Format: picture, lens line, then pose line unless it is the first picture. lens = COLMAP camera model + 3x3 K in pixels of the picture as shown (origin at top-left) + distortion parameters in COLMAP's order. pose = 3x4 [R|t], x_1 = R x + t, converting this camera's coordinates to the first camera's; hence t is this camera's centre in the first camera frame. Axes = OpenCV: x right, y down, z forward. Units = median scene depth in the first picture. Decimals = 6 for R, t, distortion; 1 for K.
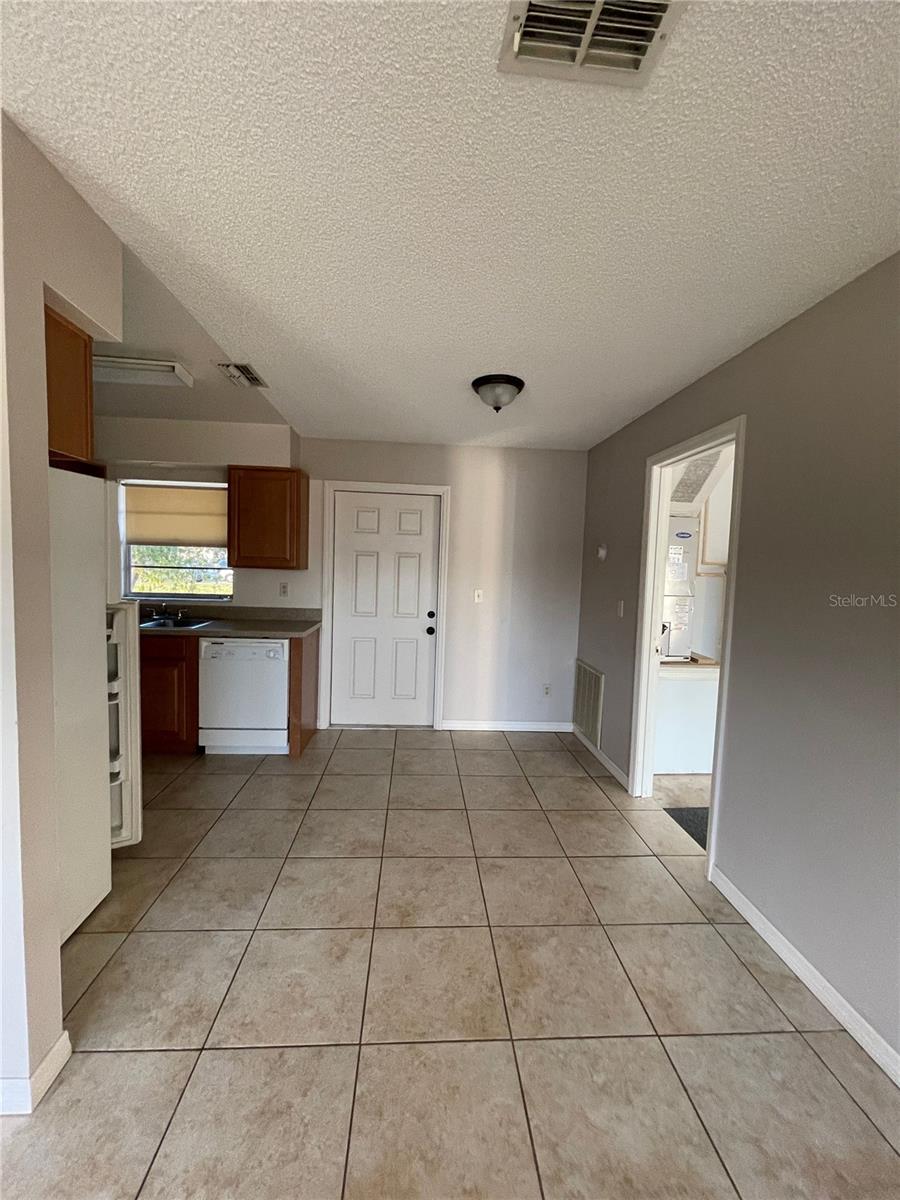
lens RADIAL K [[490.4, 0, 449.3], [0, 490.4, 606.4], [0, 0, 1]] dist [0.003237, 0.000599]
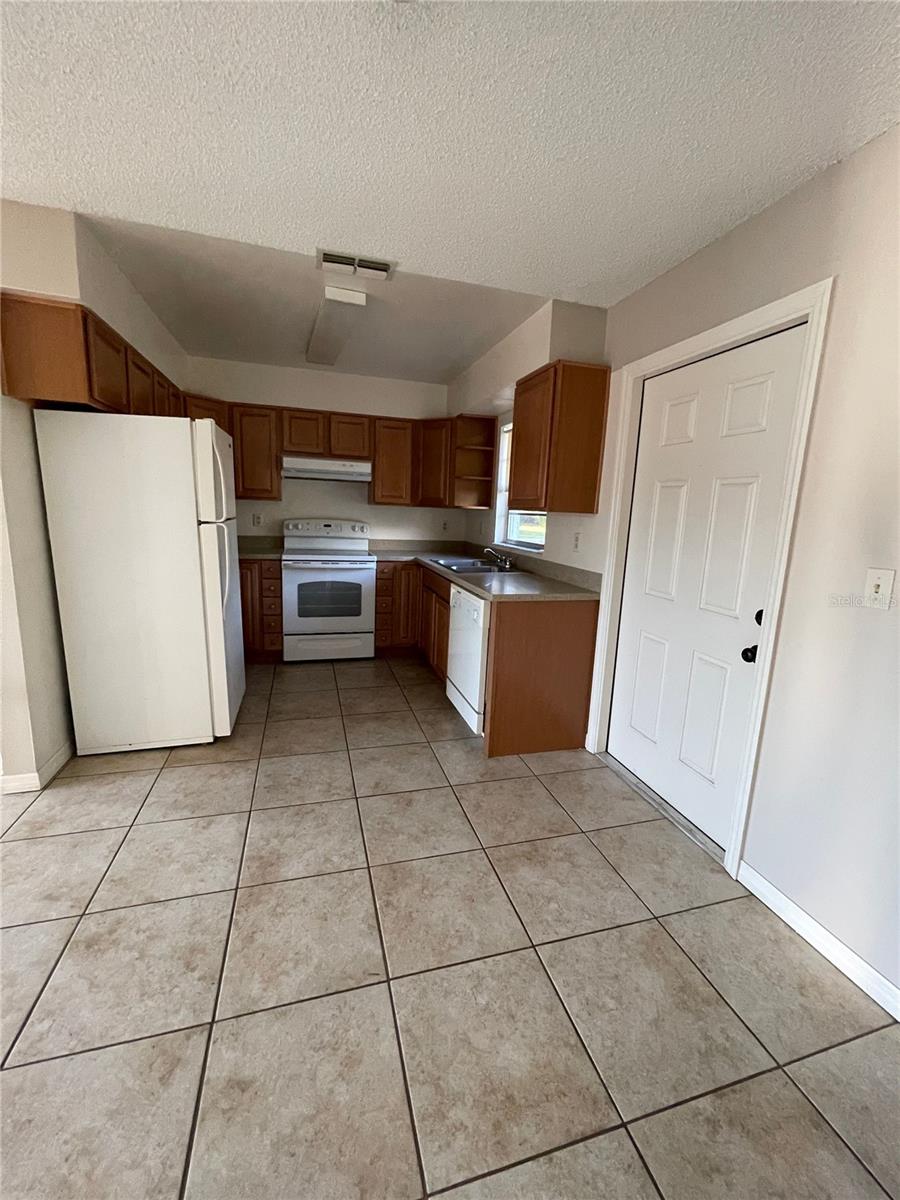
lens RADIAL K [[490.4, 0, 446.9], [0, 490.4, 596.0], [0, 0, 1]] dist [0.003237, 0.000599]
pose [[0.208616, 0.146609, -0.966946, 0.487715], [-0.123777, 0.984708, 0.122598, -0.030406], [0.970133, 0.094110, 0.223572, 0.962649]]
